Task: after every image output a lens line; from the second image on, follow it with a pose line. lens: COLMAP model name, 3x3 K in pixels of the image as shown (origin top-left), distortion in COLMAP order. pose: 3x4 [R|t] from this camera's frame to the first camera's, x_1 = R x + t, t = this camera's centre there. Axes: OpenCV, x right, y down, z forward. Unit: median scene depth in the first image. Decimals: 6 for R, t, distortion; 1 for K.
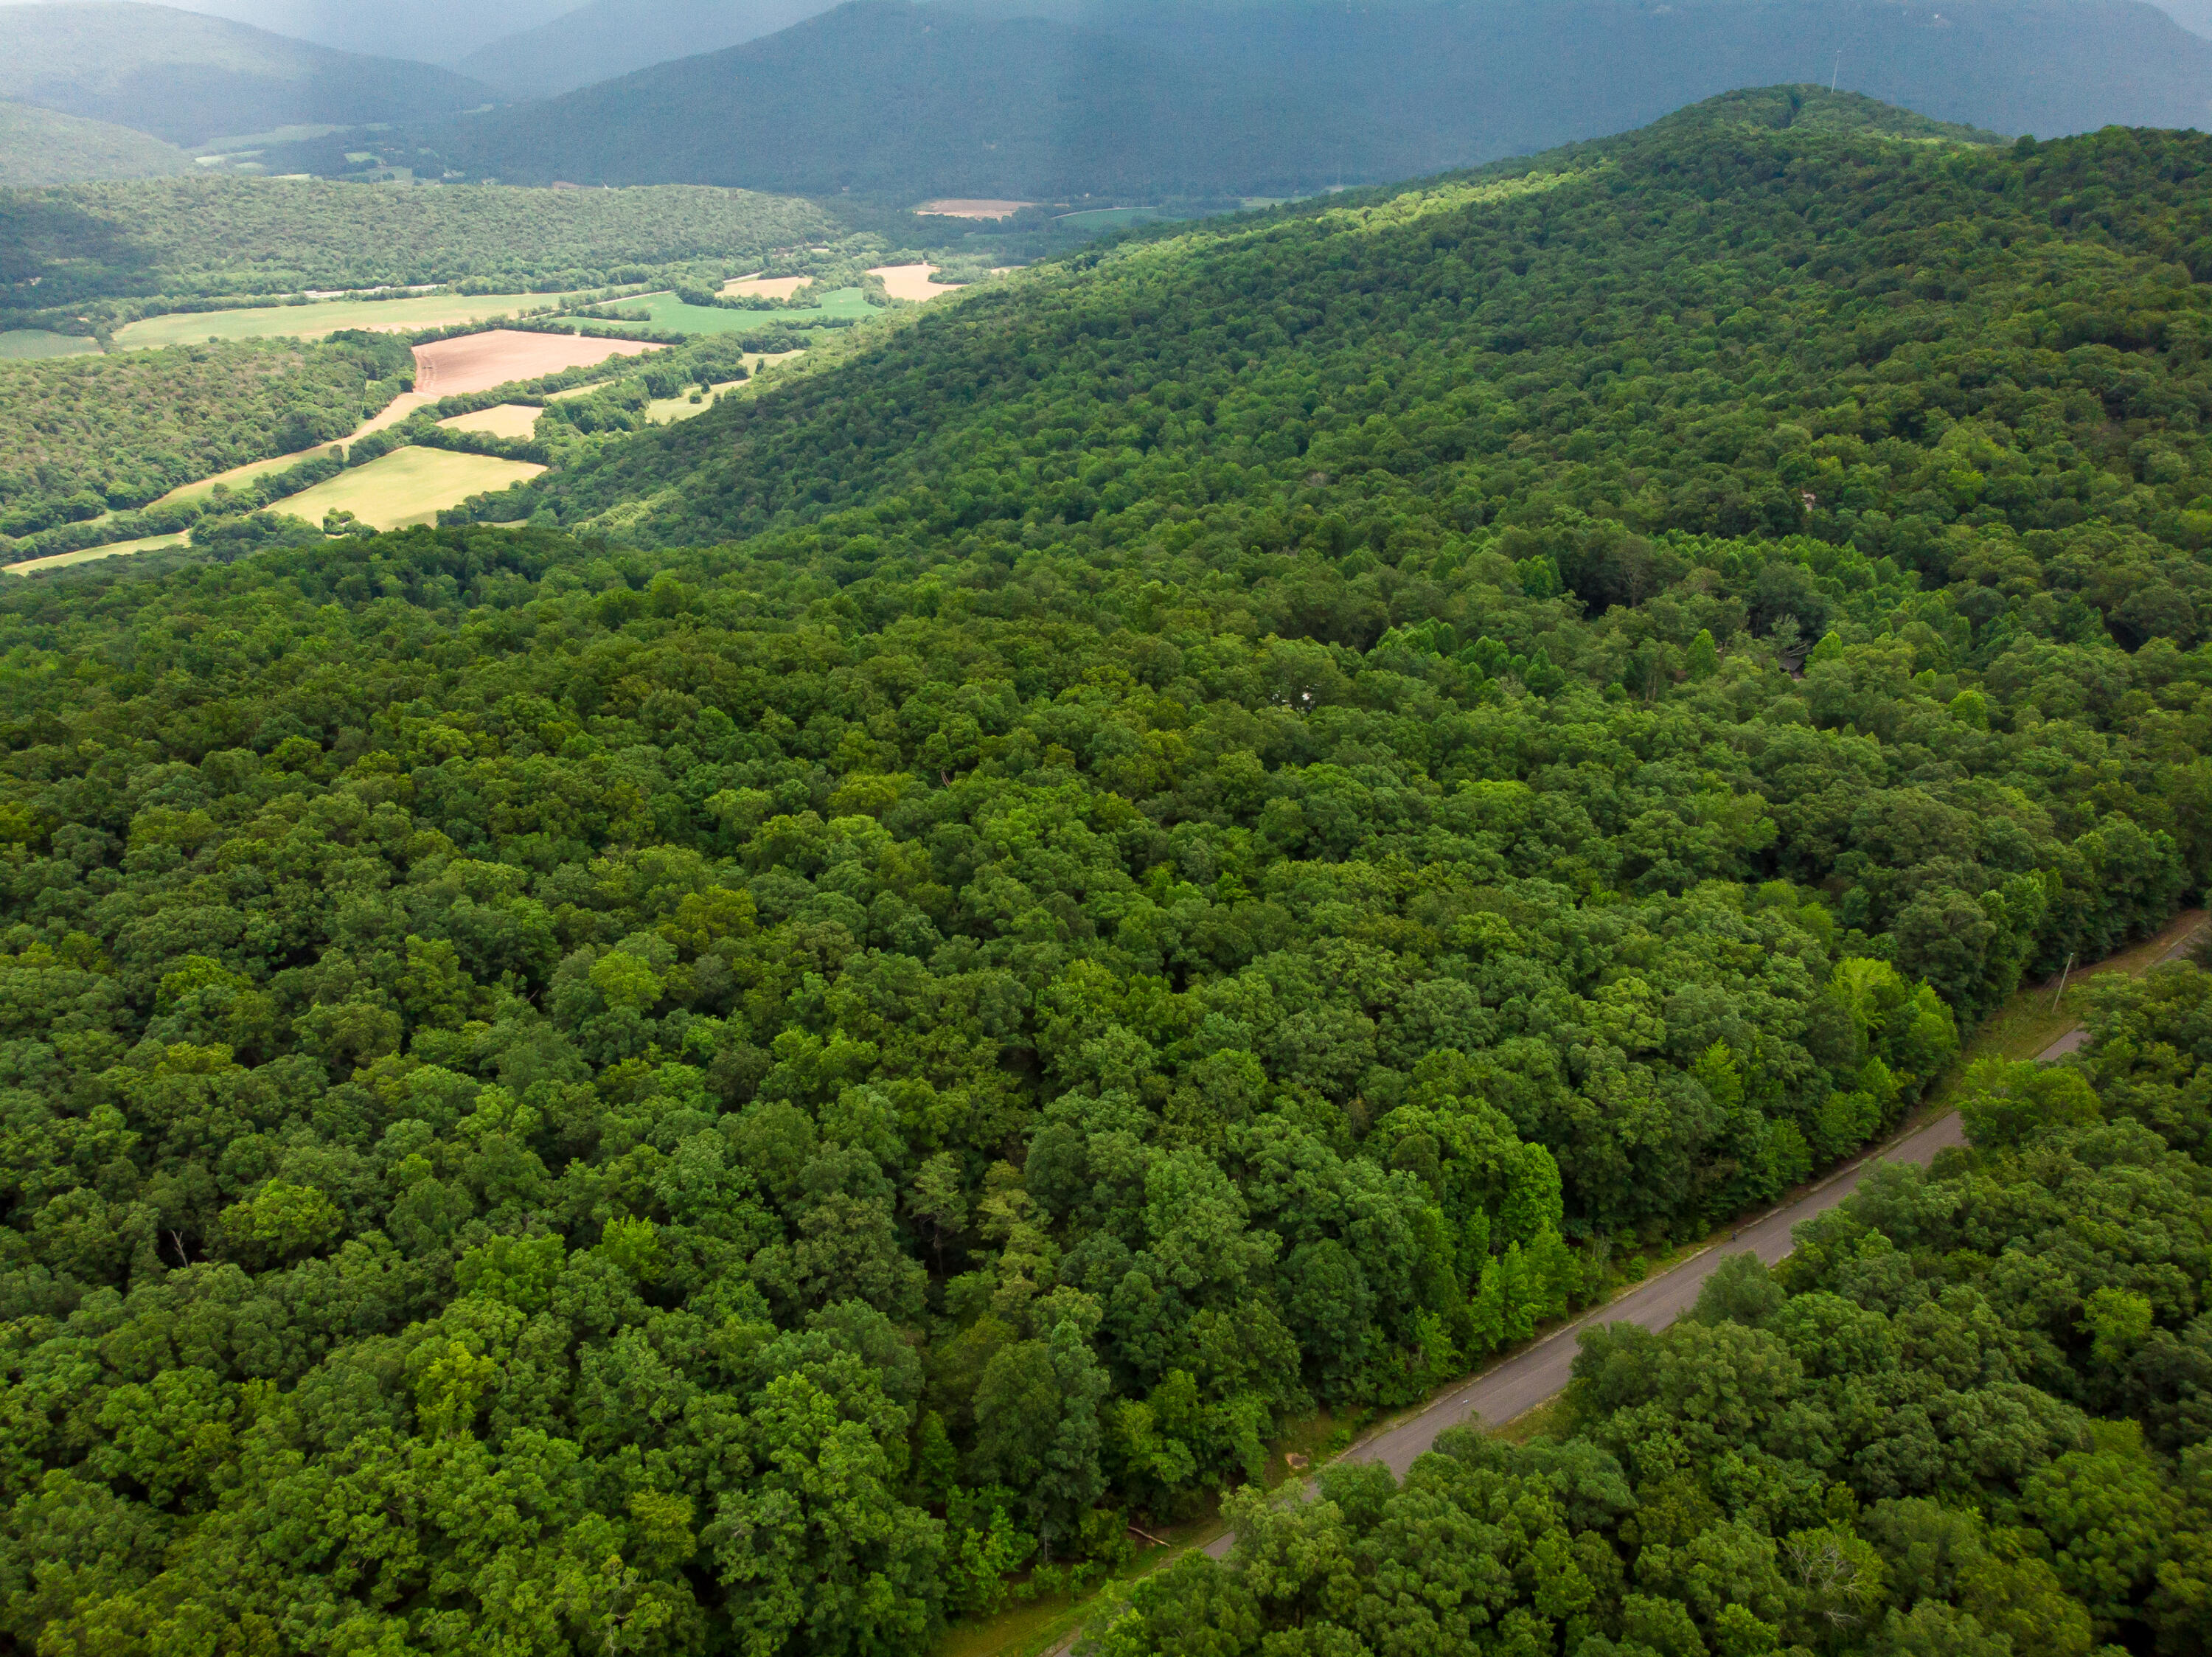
lens RADIAL K [[1633.2, 0, 1106.0], [0, 1633.2, 828.5], [0, 0, 1]] dist [-0.041428, 0.031162]
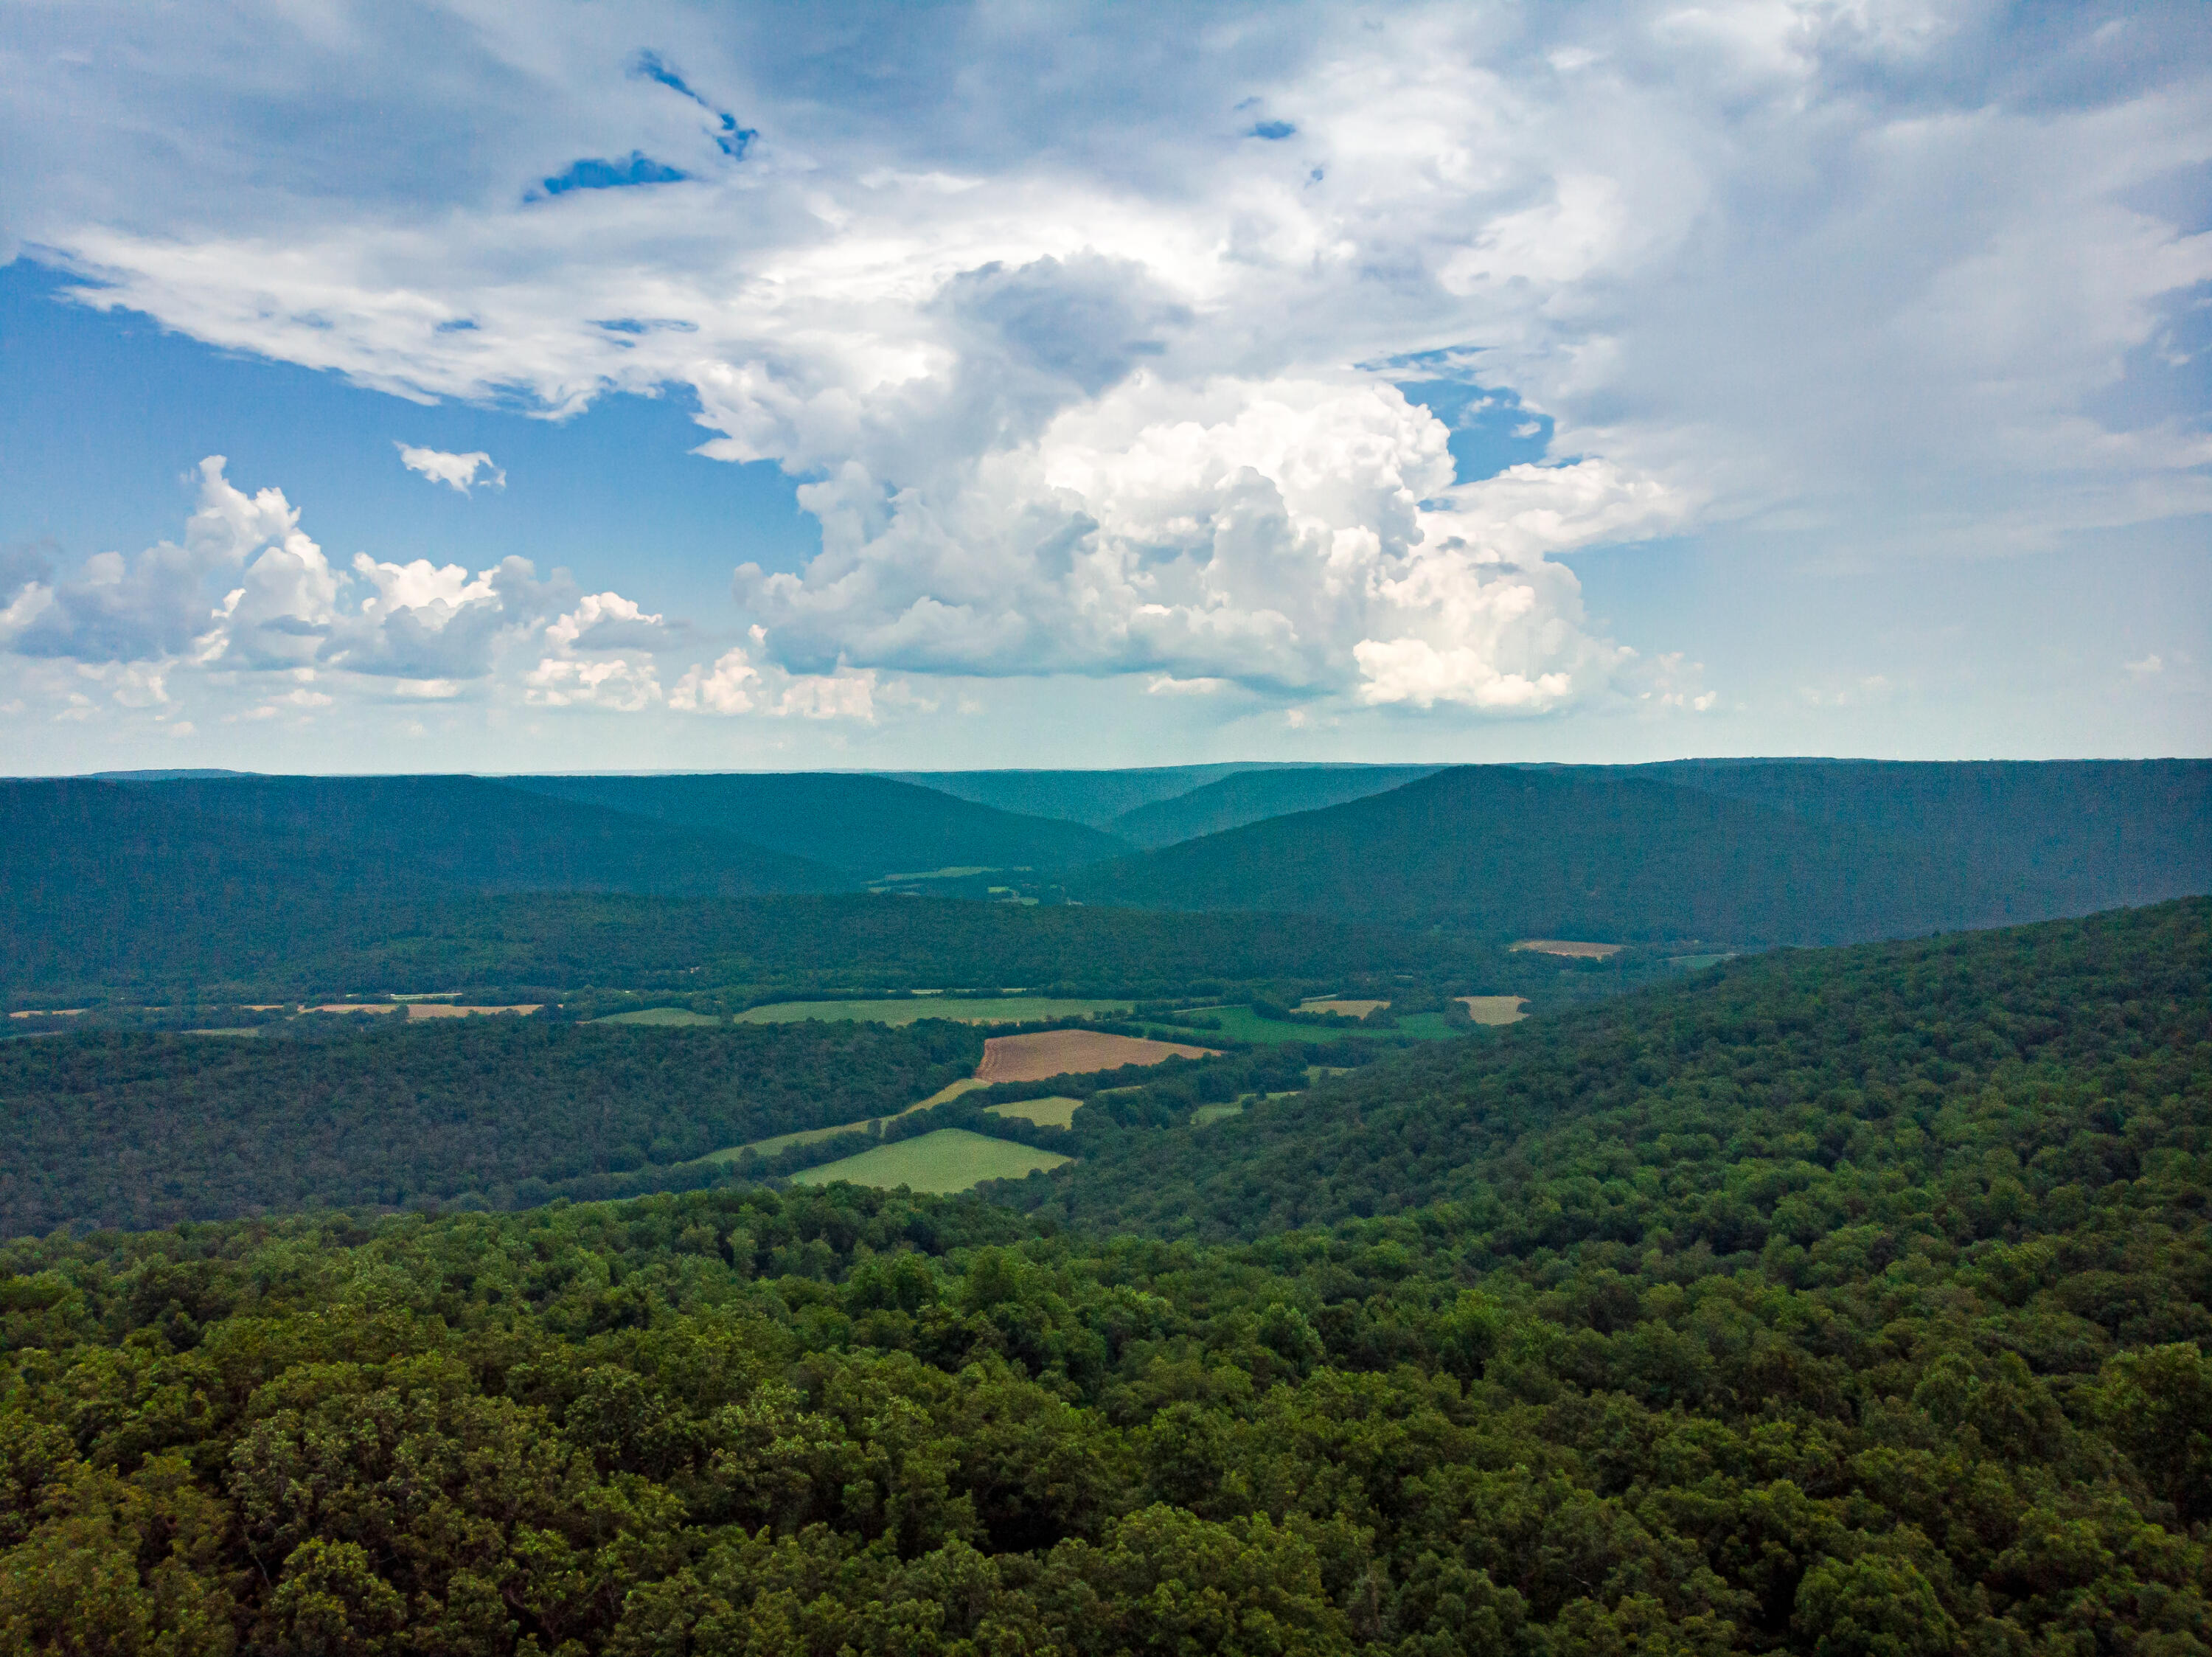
lens RADIAL K [[1609.8, 0, 1094.4], [0, 1609.8, 790.3], [0, 0, 1]] dist [0.081279, -0.223112]
pose [[0.935709, -0.004343, -0.352745, -0.012874], [-0.157480, 0.889620, -0.428691, -0.019098], [0.315671, 0.456681, 0.831742, 0.150459]]
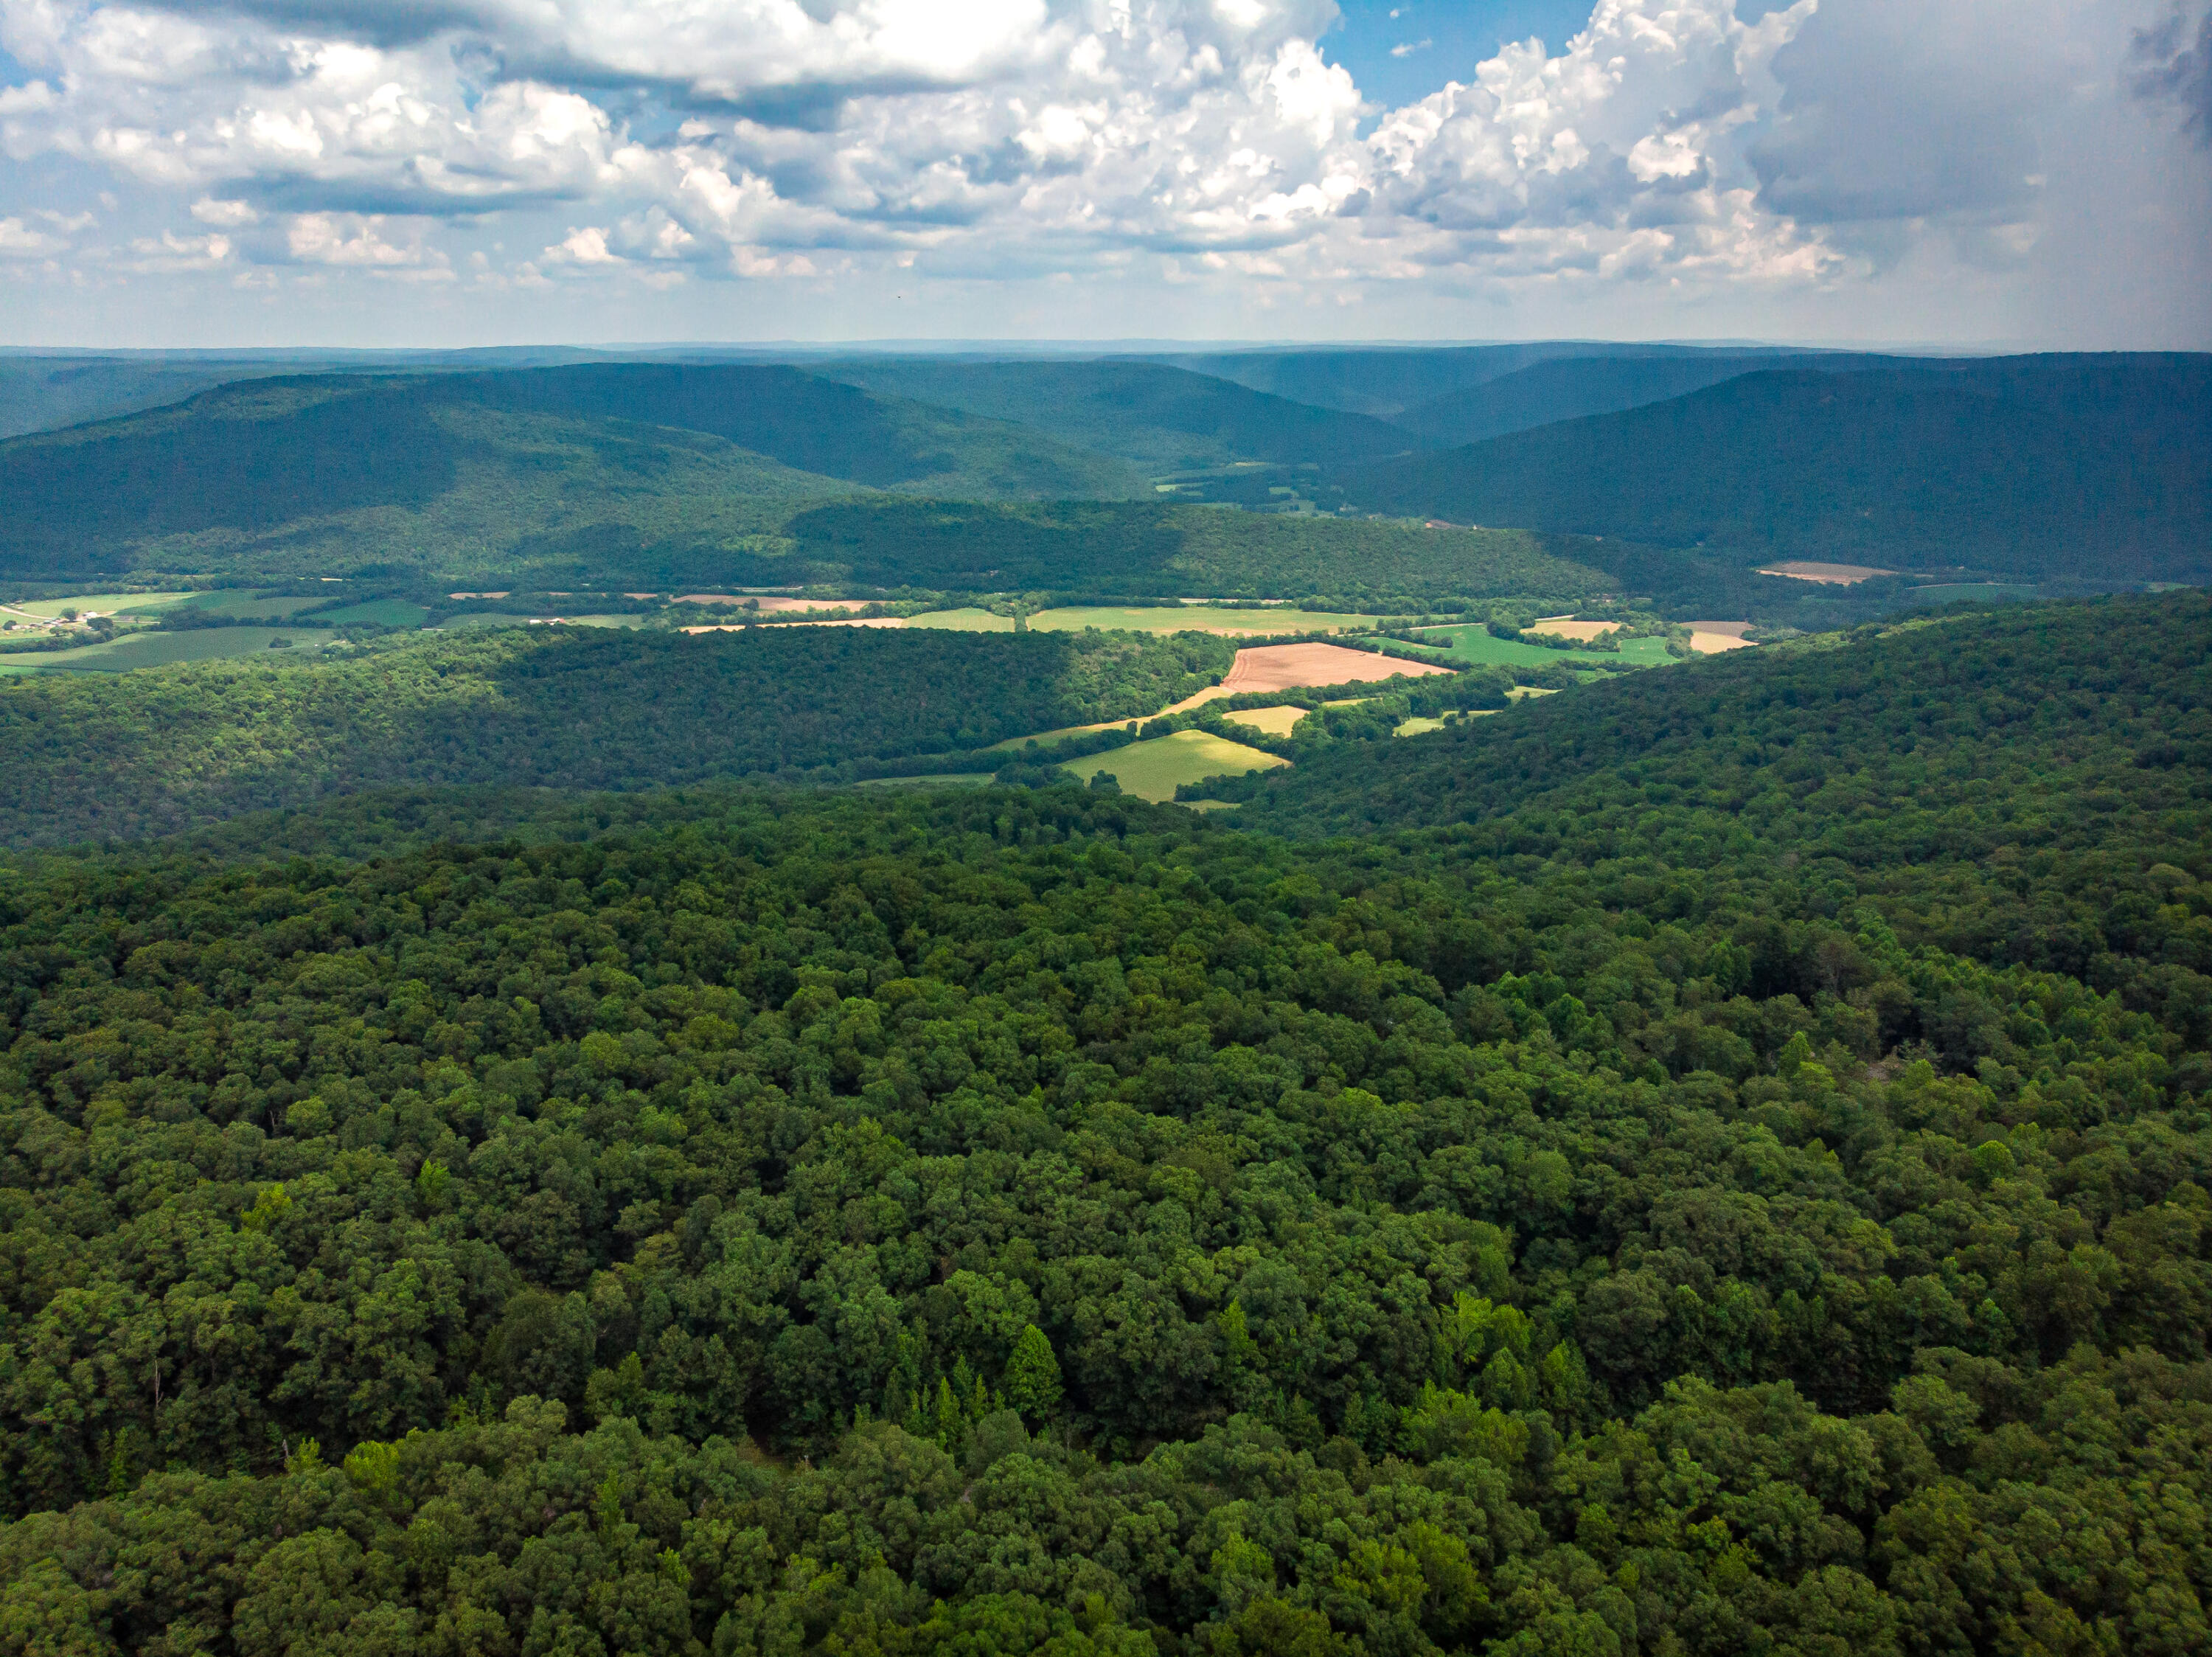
lens RADIAL K [[1626.4, 0, 1116.5], [0, 1626.4, 804.9], [0, 0, 1]] dist [-0.008838, 0.000831]
pose [[0.860920, 0.137253, -0.489875, 0.107037], [-0.235326, 0.961148, -0.144275, -0.003186], [0.451041, 0.239490, 0.859771, -0.015875]]
